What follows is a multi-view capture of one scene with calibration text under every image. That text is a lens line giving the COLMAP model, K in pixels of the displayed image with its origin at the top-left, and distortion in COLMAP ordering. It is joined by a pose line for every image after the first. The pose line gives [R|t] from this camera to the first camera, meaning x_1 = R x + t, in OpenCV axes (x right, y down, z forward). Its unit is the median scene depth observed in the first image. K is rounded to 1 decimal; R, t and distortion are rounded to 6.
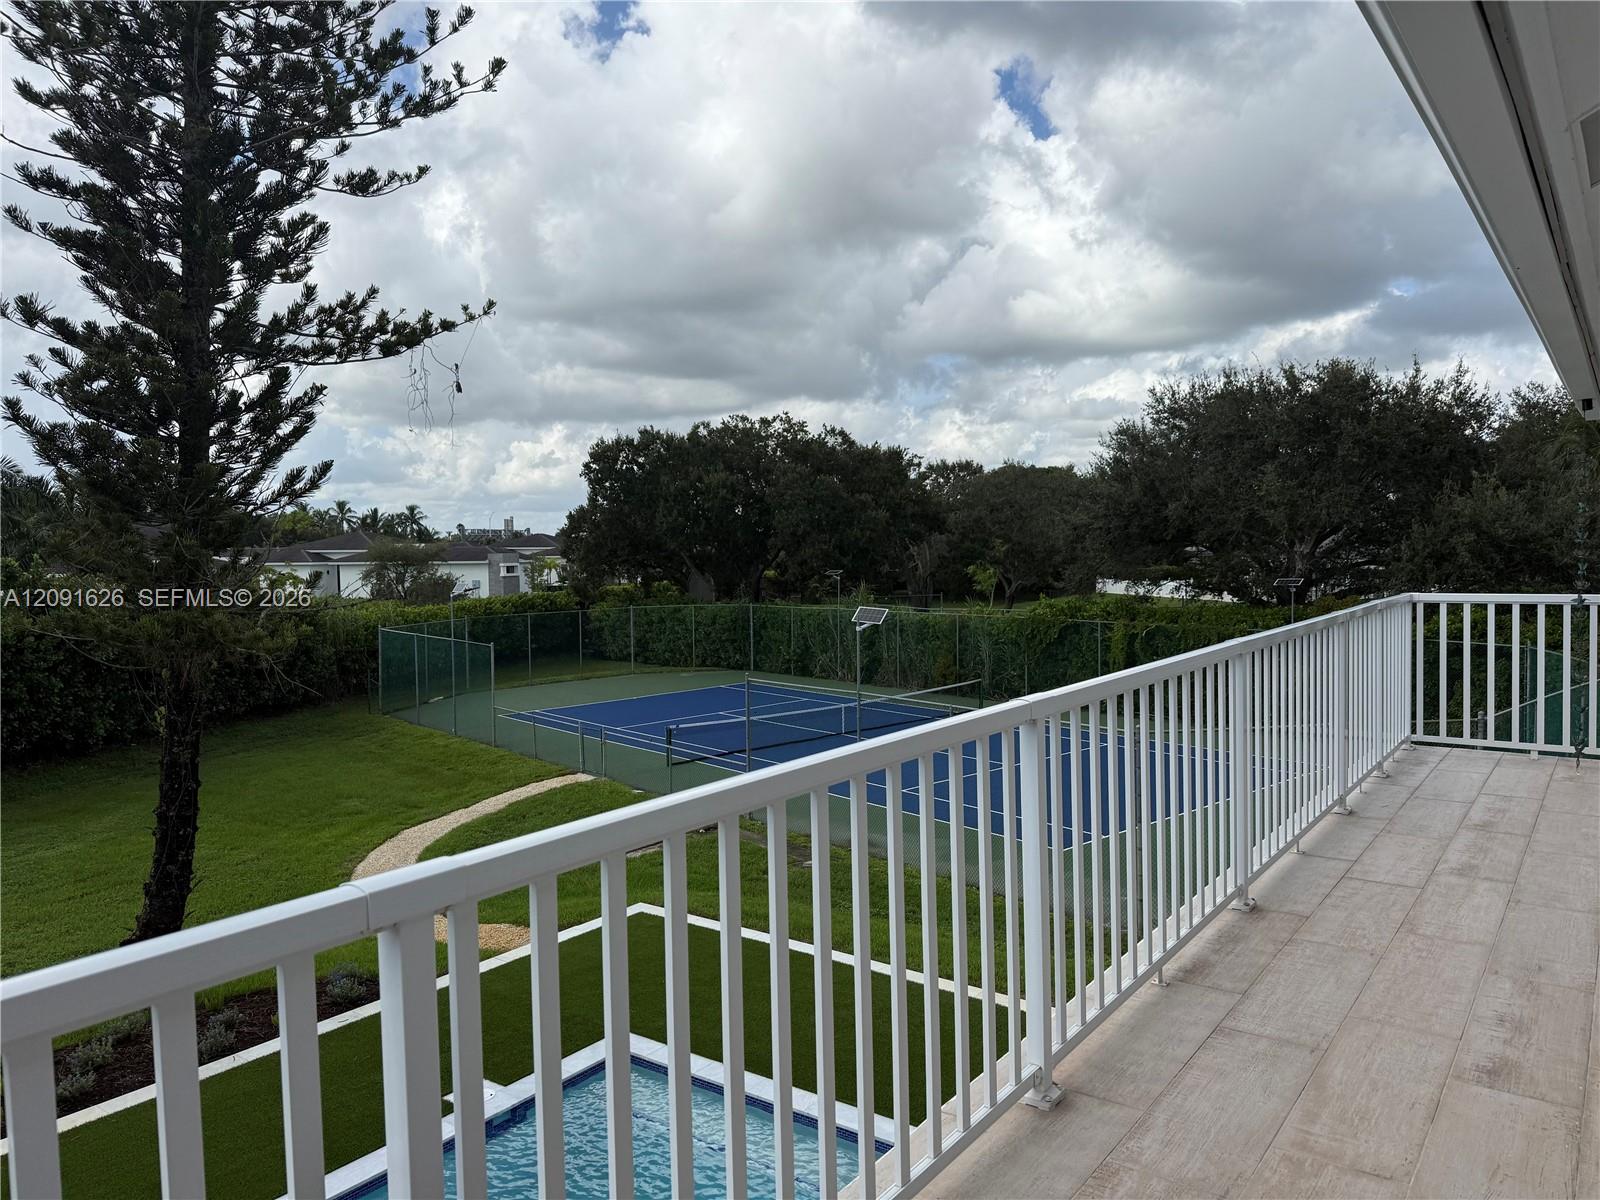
lens RADIAL K [[1114.4, 0, 802.4], [0, 1114.4, 599.8], [0, 0, 1]] dist [0.032851, -0.033599]
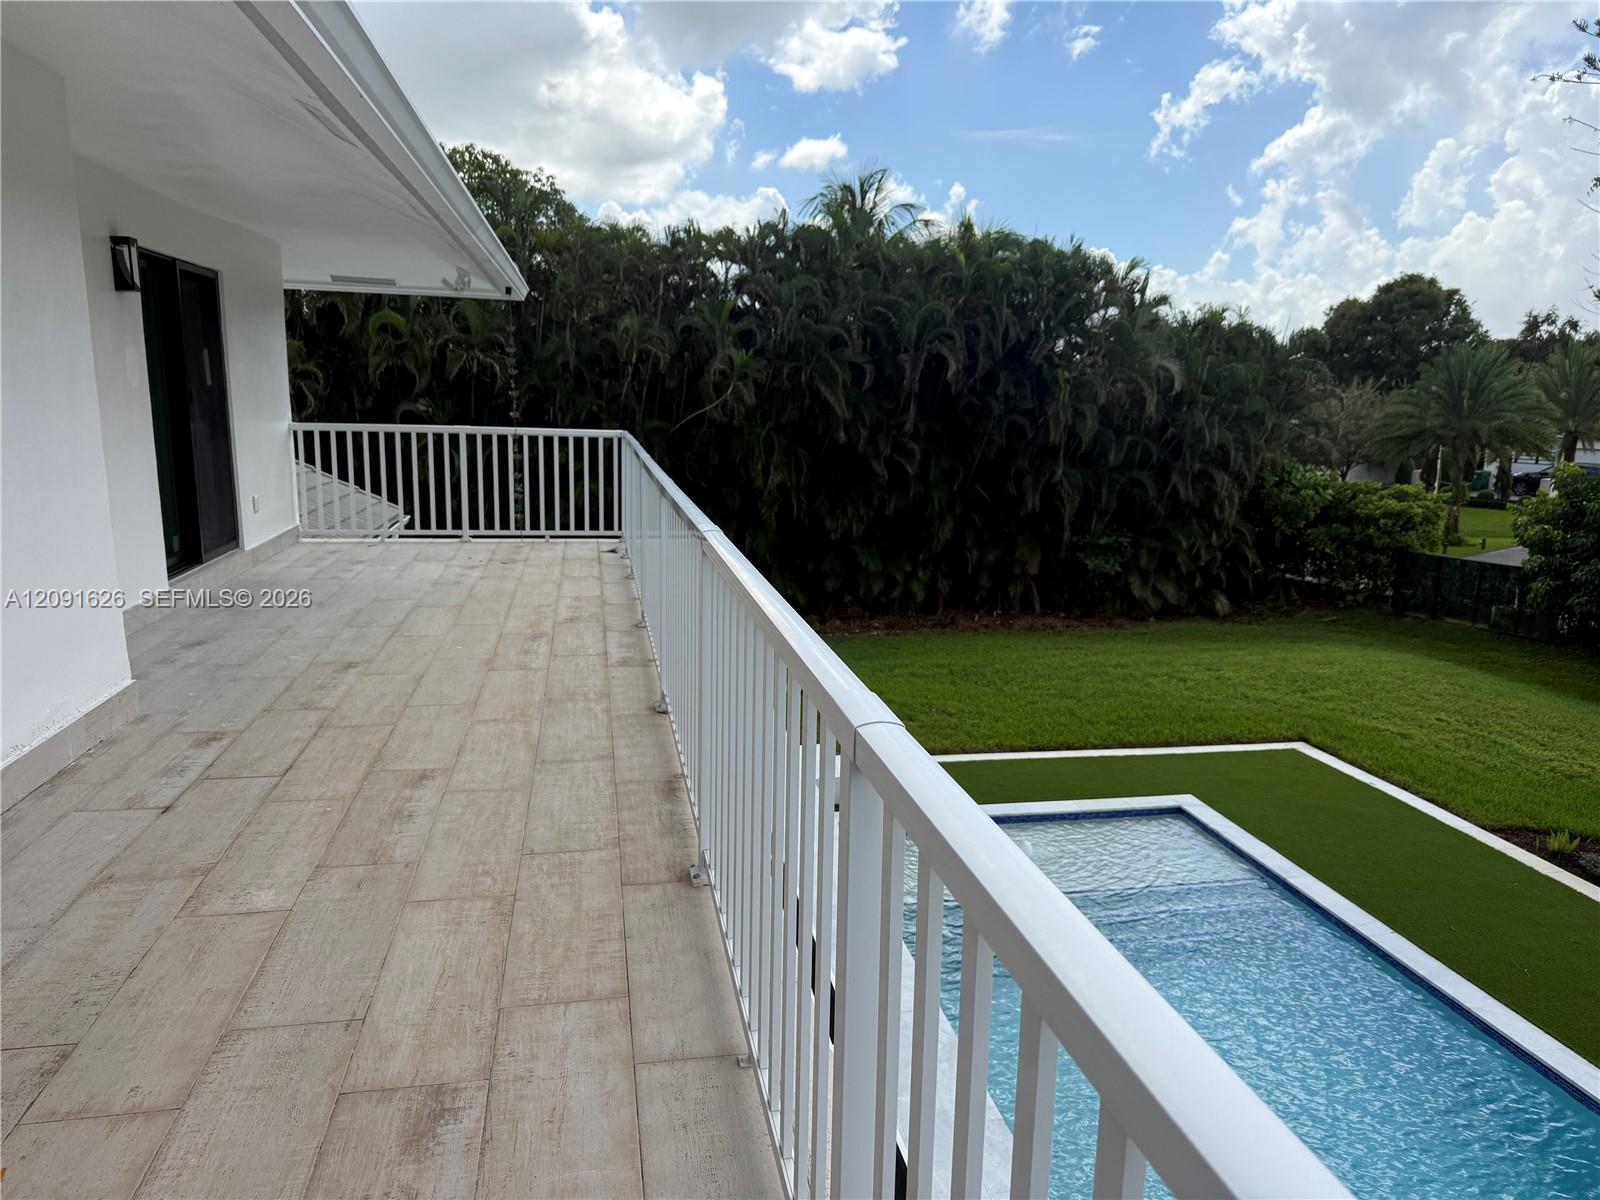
lens RADIAL K [[1114.4, 0, 801.0], [0, 1114.4, 595.9], [0, 0, 1]] dist [0.032851, -0.033599]
pose [[-0.676283, 0.148262, -0.721567, 0.998382], [-0.036951, 0.971476, 0.234243, -0.101239], [0.735714, 0.185077, -0.651514, 1.740436]]
